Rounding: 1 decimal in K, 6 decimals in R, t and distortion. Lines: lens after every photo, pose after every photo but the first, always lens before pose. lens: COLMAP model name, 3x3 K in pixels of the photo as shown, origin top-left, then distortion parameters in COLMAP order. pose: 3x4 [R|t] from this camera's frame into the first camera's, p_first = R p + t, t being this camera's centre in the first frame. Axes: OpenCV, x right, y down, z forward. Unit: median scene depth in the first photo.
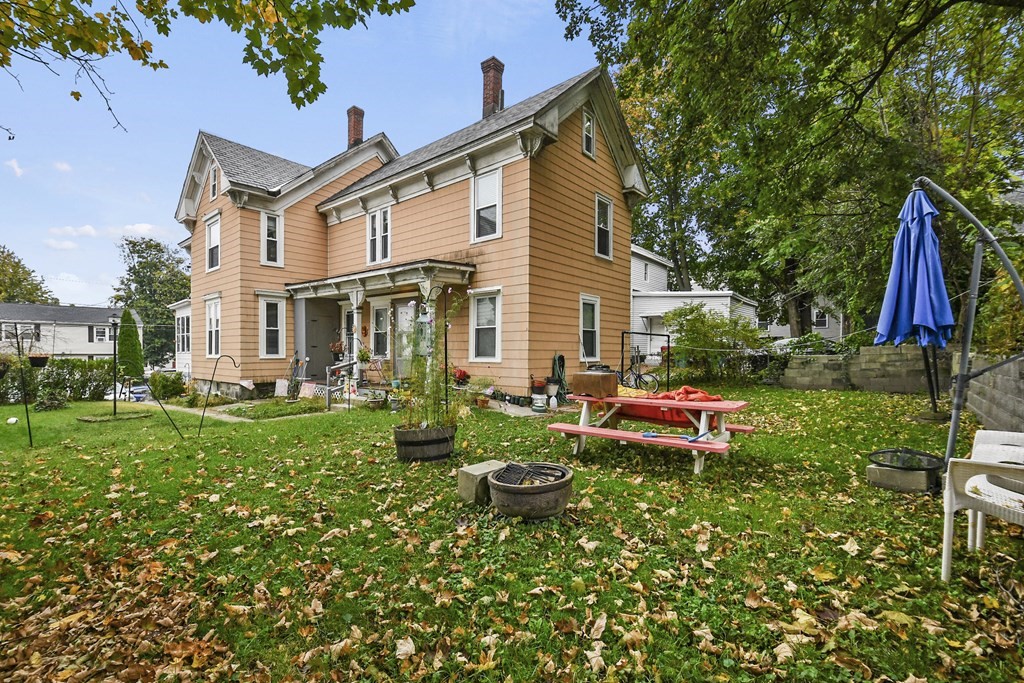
lens RADIAL K [[454.8, 0, 492.4], [0, 454.8, 347.2], [0, 0, 1]] dist [0.015253, -0.022617]
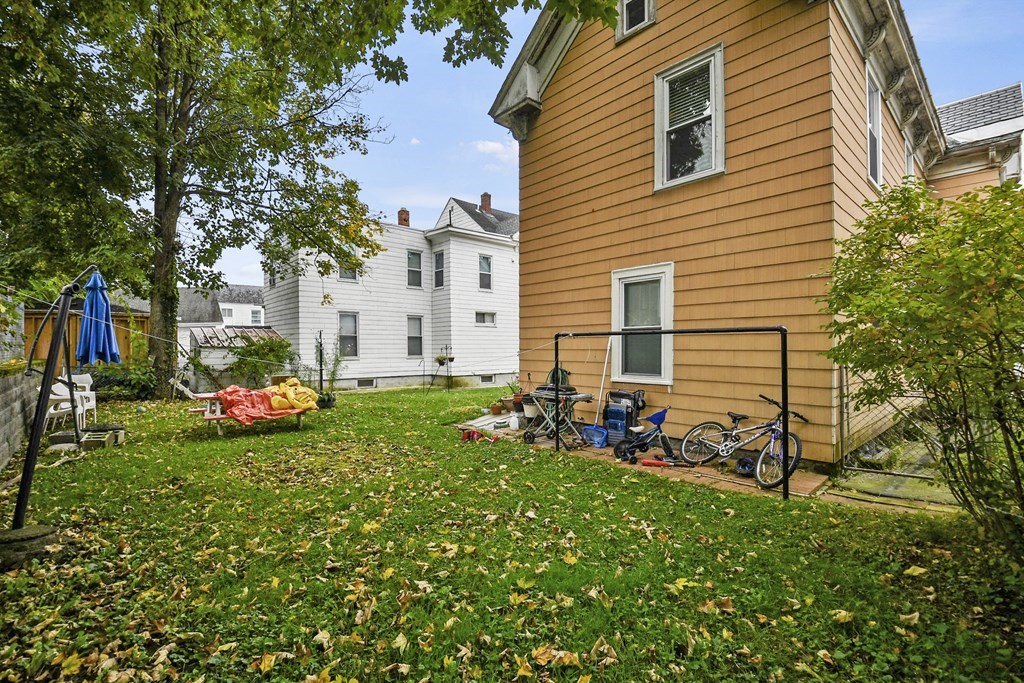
lens RADIAL K [[454.8, 0, 492.4], [0, 454.8, 347.2], [0, 0, 1]] dist [0.015253, -0.022617]
pose [[-0.128692, -0.033472, -0.991120, 0.754928], [-0.011875, 0.999411, -0.032210, 0.005015], [0.991613, 0.007624, -0.129014, 0.845698]]
